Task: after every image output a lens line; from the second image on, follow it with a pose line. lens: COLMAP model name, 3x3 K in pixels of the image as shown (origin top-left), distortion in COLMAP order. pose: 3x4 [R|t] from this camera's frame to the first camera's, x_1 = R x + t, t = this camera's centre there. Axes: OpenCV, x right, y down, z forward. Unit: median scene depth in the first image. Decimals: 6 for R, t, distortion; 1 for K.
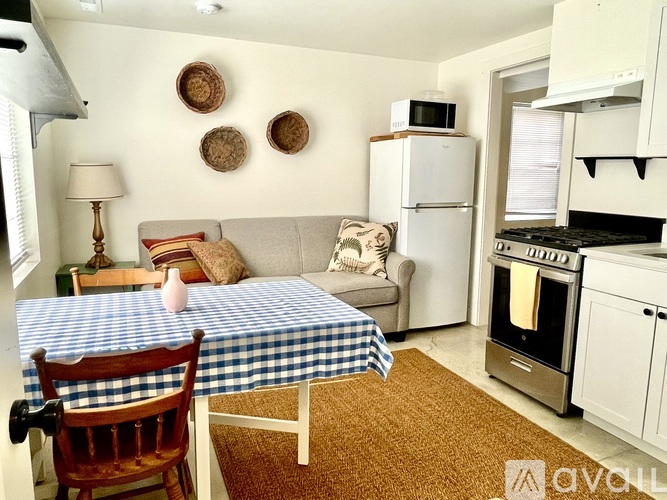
lens RADIAL K [[482.2, 0, 331.2], [0, 482.2, 249.6], [0, 0, 1]] dist [-0.010255, 0.004820]
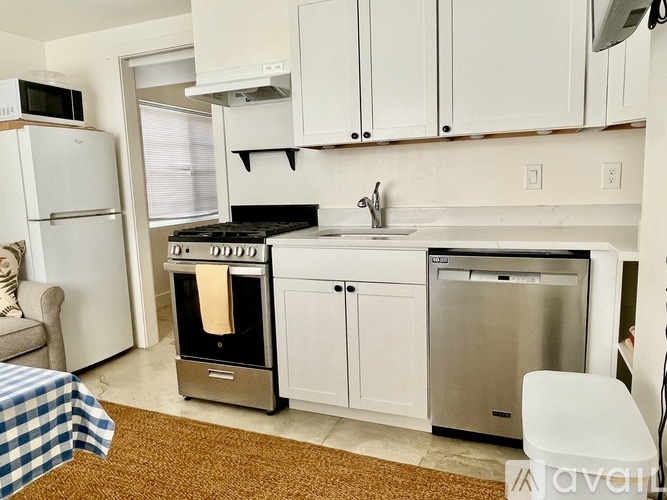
lens RADIAL K [[482.2, 0, 332.9], [0, 482.2, 249.0], [0, 0, 1]] dist [-0.010255, 0.004820]
pose [[0.712113, -0.130597, 0.689811, -0.046697], [0.150854, 0.988059, 0.031331, 0.006224], [-0.685666, 0.081750, 0.723311, 0.152899]]
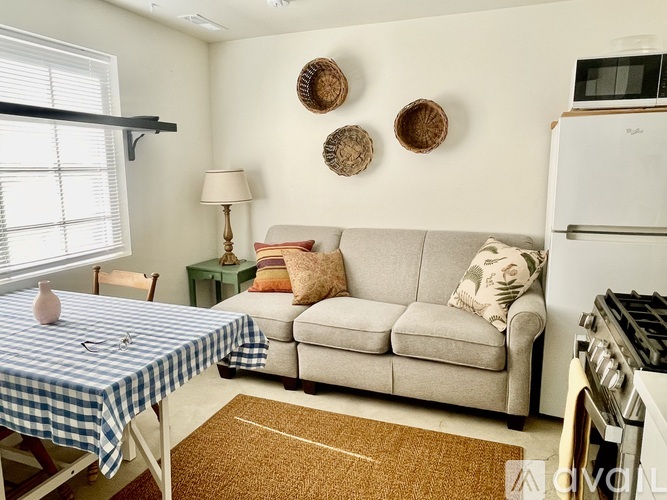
lens RADIAL K [[475.9, 0, 332.4], [0, 475.9, 249.4], [0, 0, 1]] dist [-0.006629, -0.004445]
pose [[0.718289, 0.101797, -0.688257, 0.445536], [-0.094485, 0.994346, 0.048462, -0.074522], [0.689299, 0.030220, 0.723846, 0.390673]]
